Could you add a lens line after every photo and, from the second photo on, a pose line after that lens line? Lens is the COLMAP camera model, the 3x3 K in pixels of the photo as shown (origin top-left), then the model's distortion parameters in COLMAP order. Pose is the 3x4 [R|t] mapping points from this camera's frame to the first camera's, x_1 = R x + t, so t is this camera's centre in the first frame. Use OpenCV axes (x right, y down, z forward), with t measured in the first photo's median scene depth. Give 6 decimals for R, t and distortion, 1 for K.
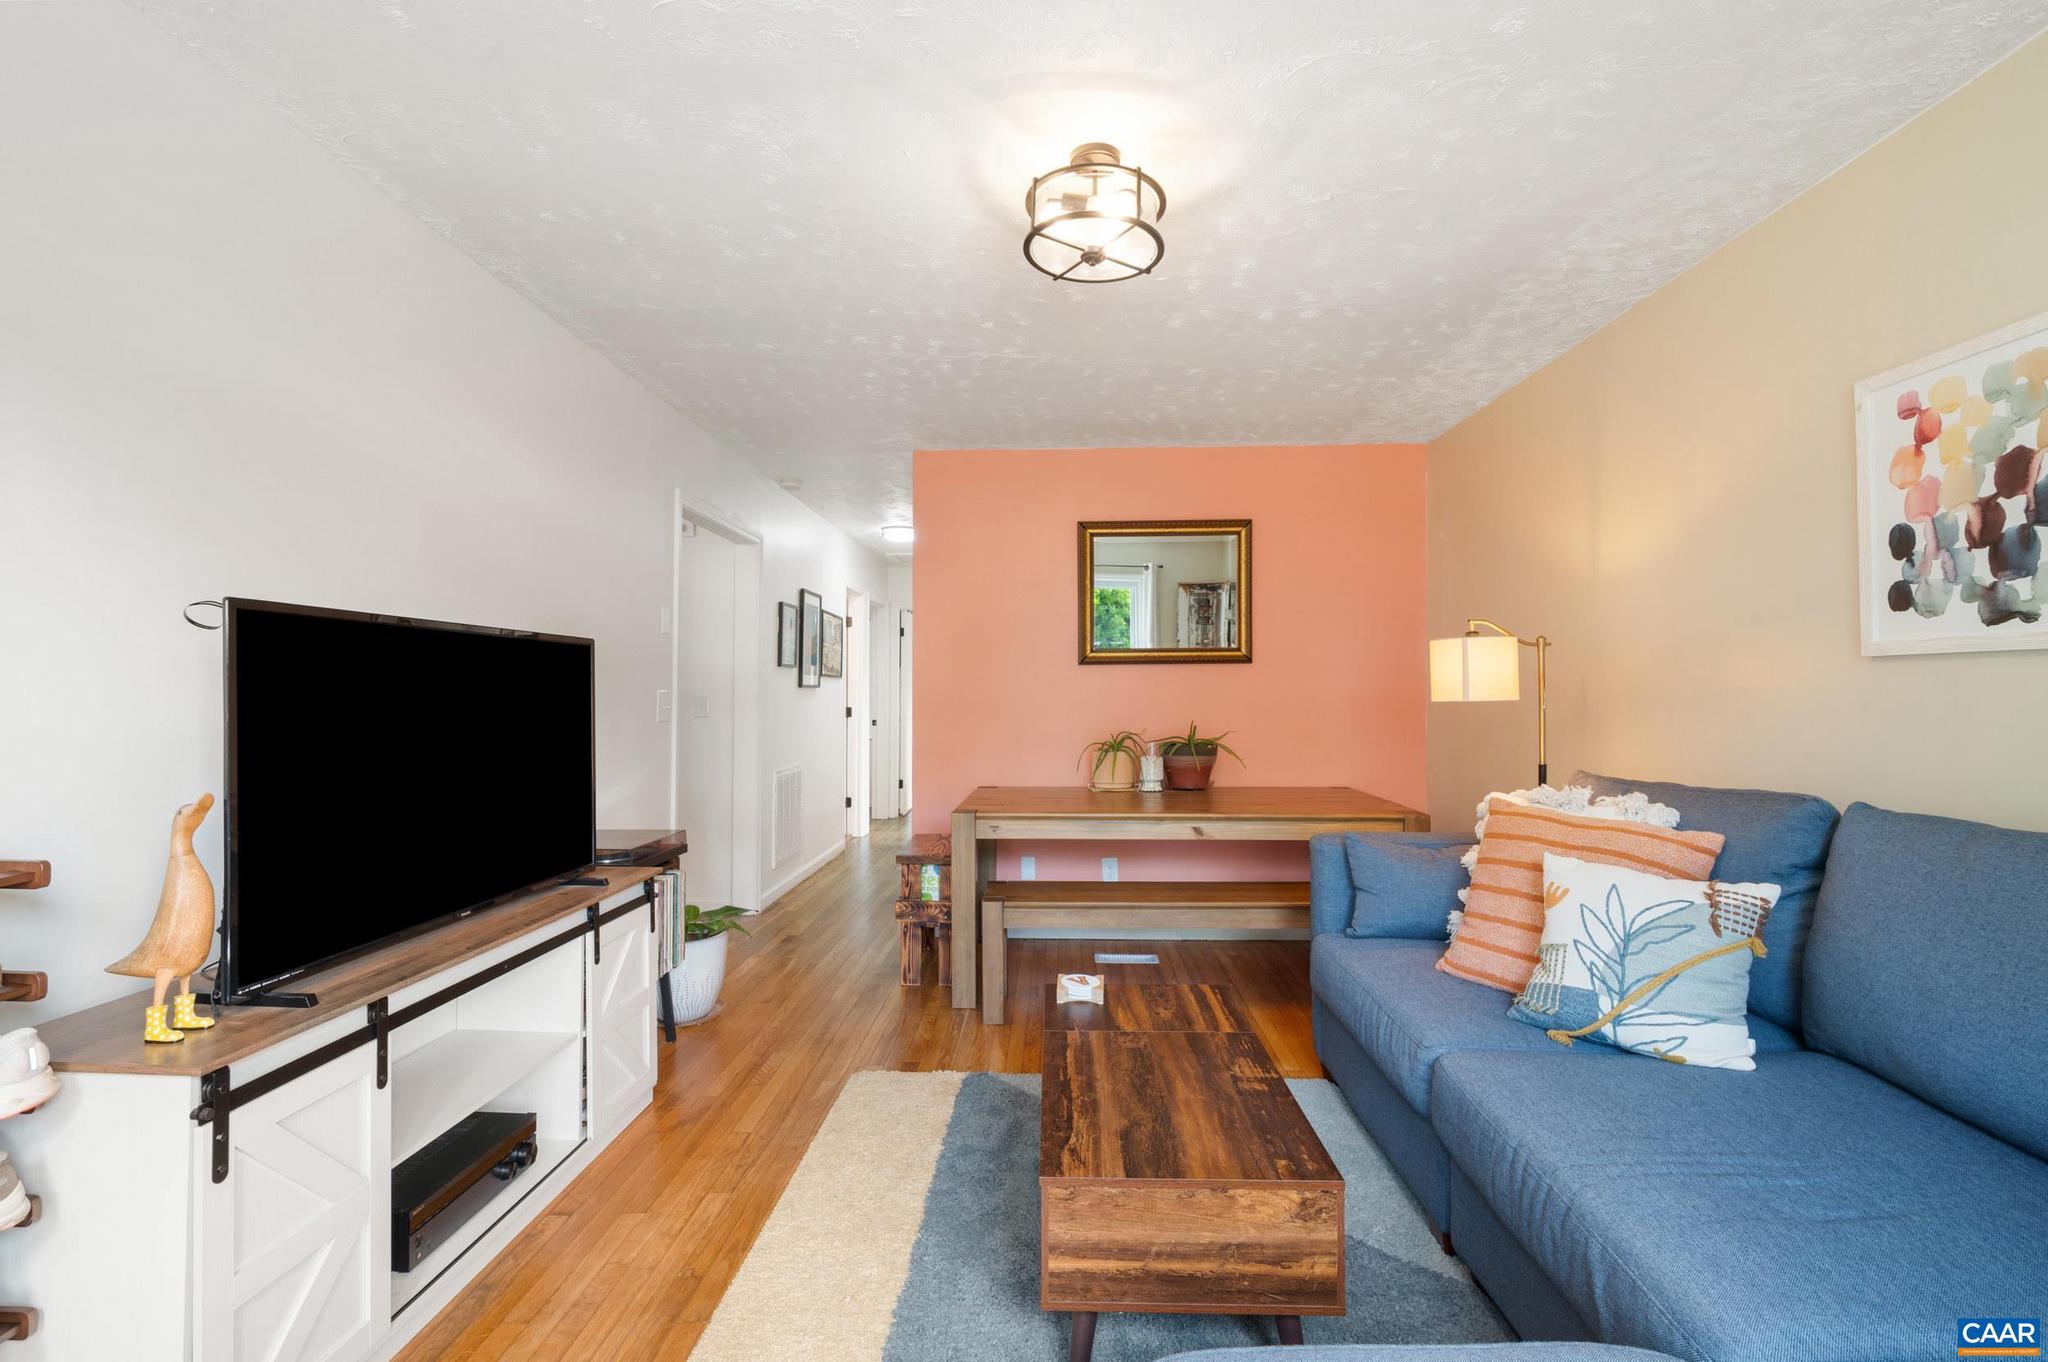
lens RADIAL K [[908.6, 0, 1026.2], [0, 908.6, 686.7], [0, 0, 1]] dist [-0.000613, -0.000266]
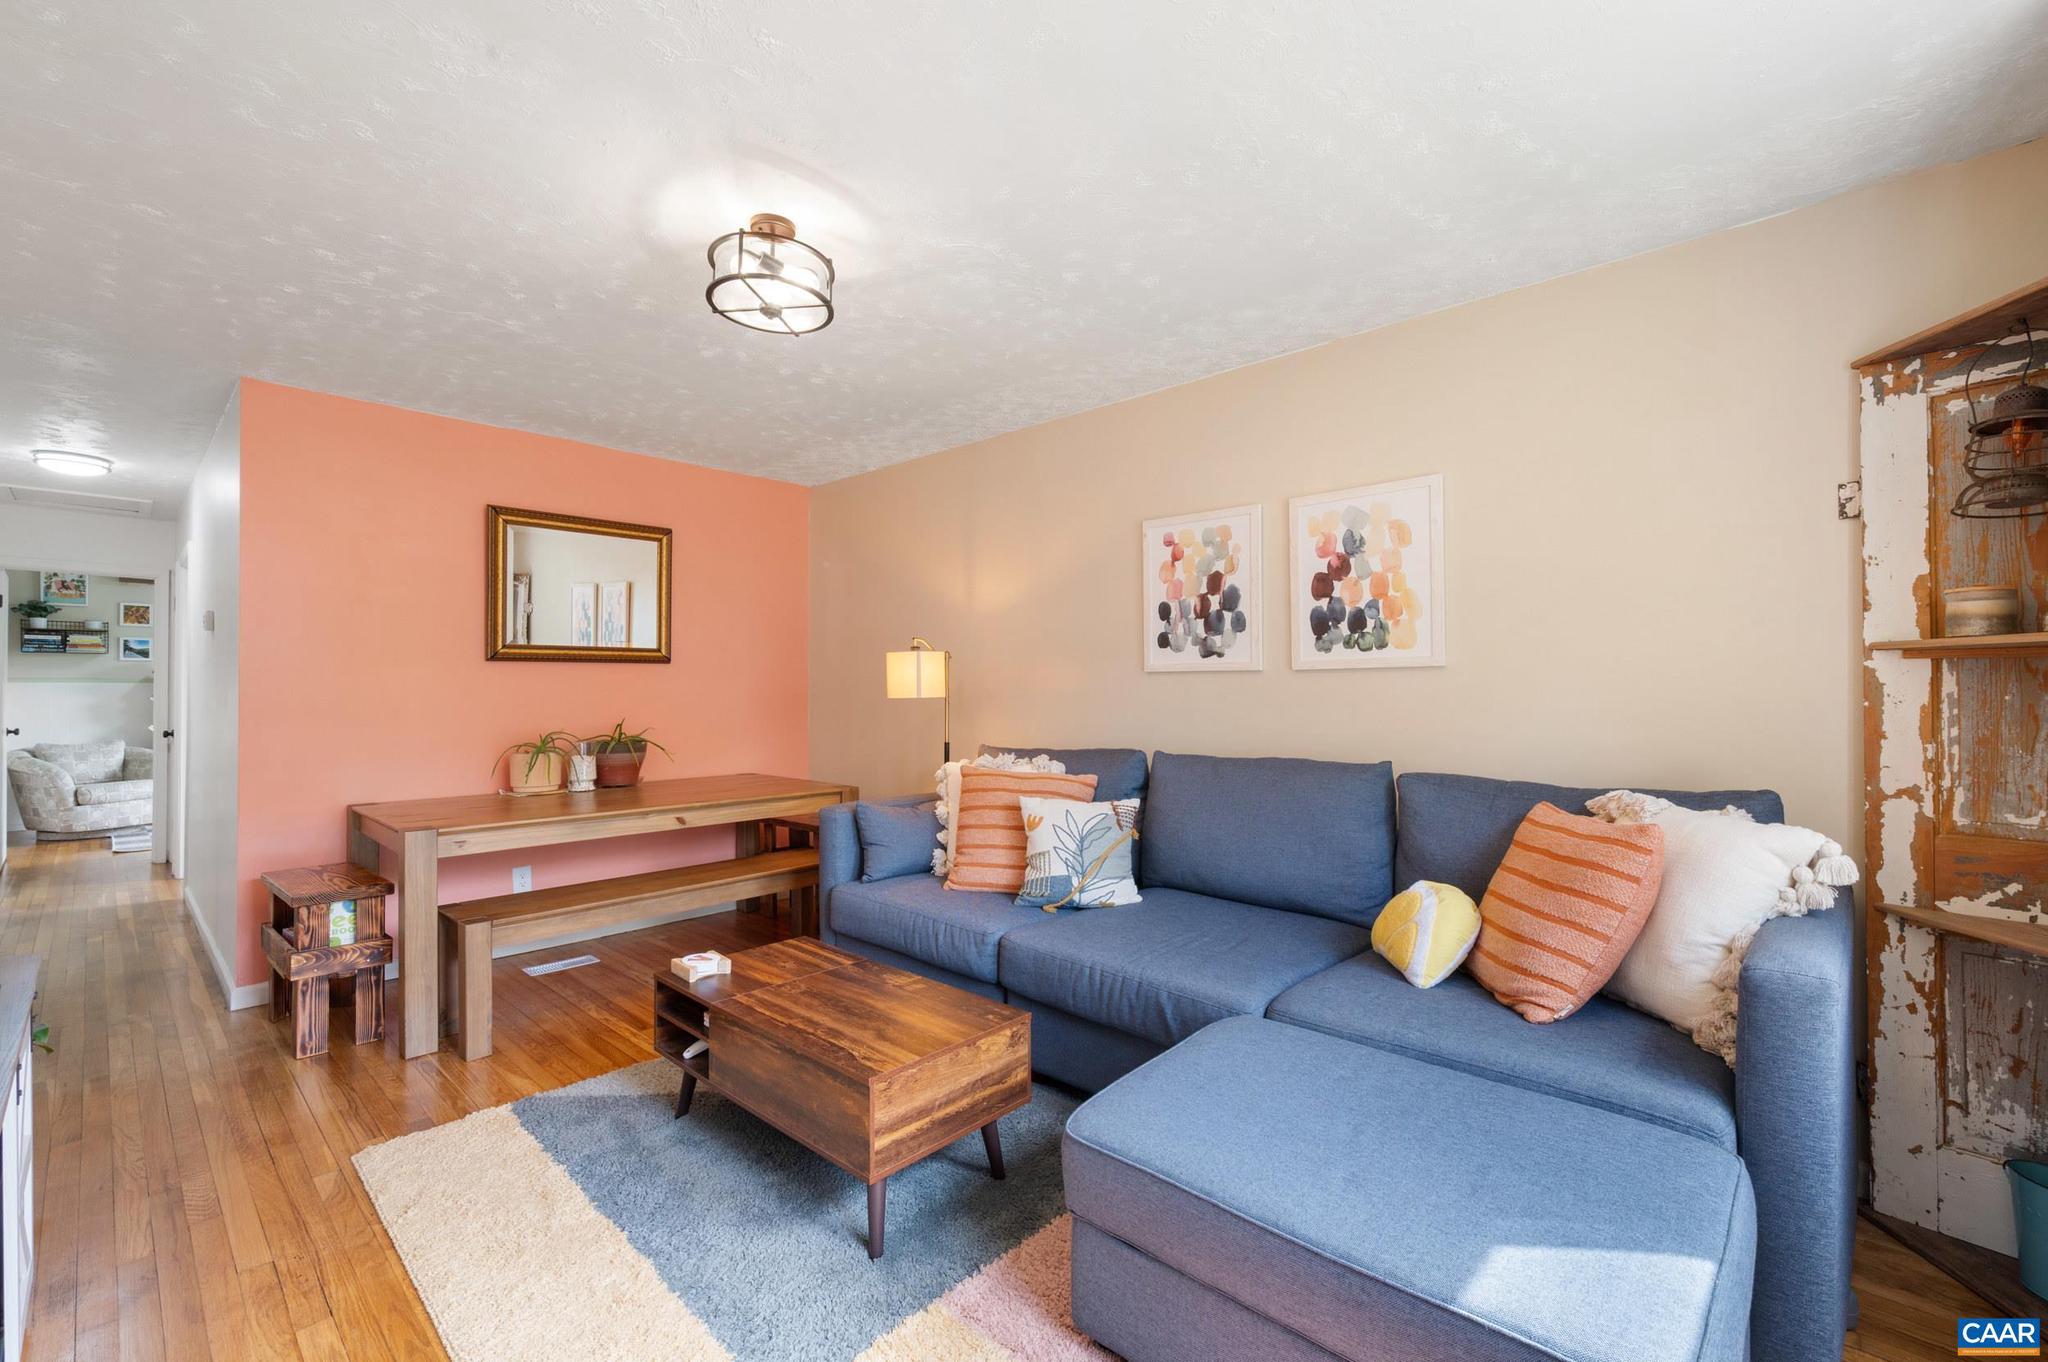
lens RADIAL K [[866.3, 0, 1024.5], [0, 866.3, 685.6], [0, 0, 1]] dist [0.000393, 0.000199]
pose [[0.655034, 0.004478, 0.755586, -0.542323], [-0.005049, 0.999986, -0.001549, -0.001678], [-0.755583, -0.002800, 0.655047, 0.041077]]
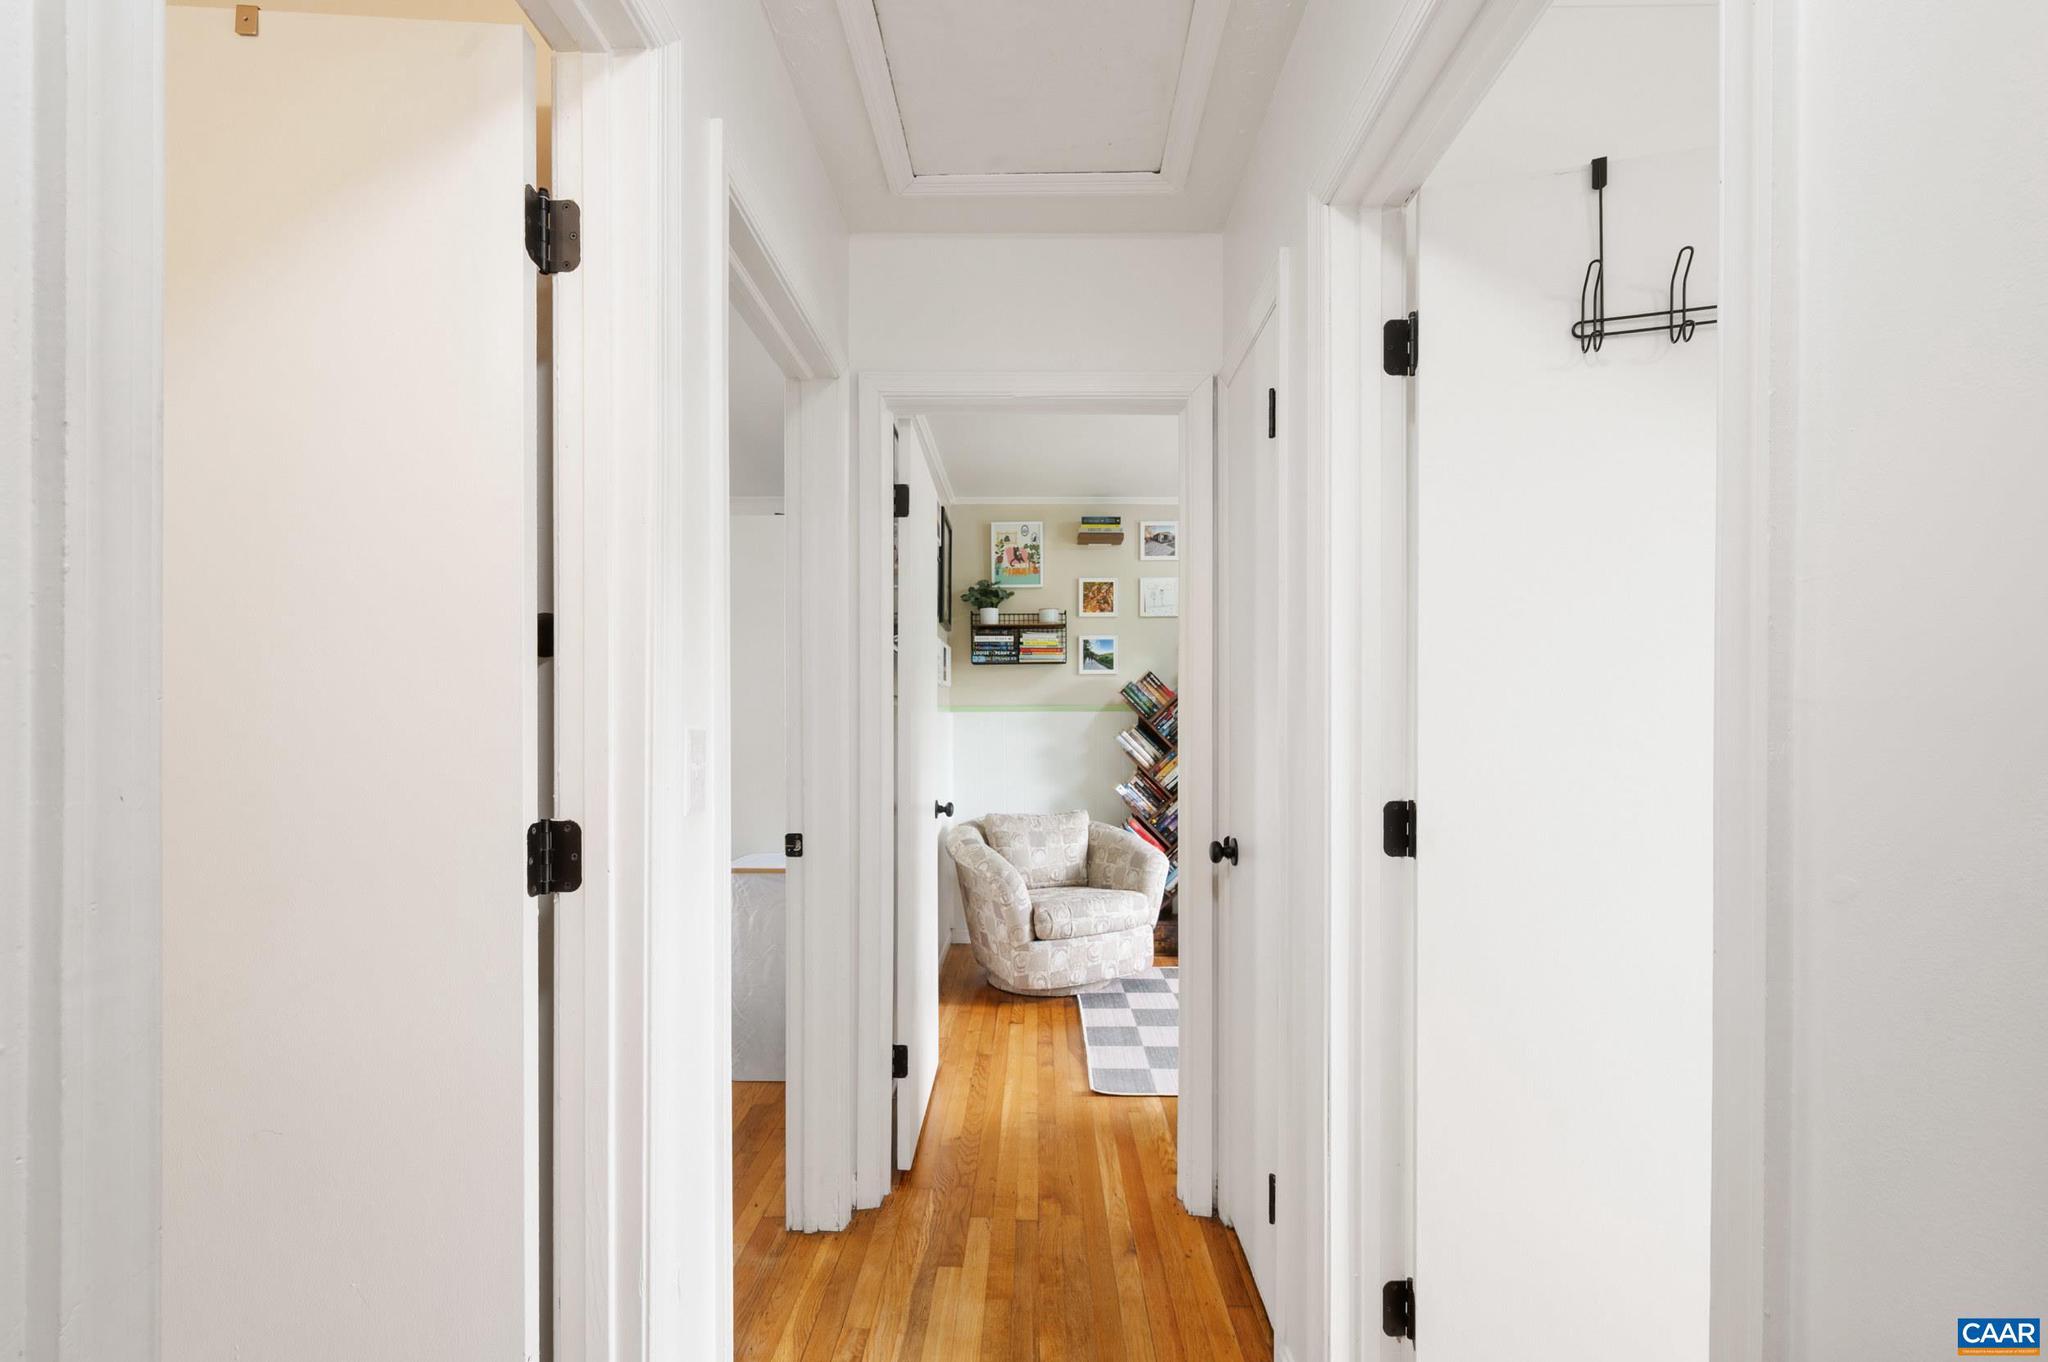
lens RADIAL K [[901.5, 0, 1027.7], [0, 901.5, 726.6], [0, 0, 1]] dist [-0.000107, 0.000040]
pose [[0.999679, -0.003252, 0.025125, -0.464615], [0.003122, 0.999982, 0.005209, 0.027303], [-0.025141, -0.005129, 0.999671, 3.191429]]
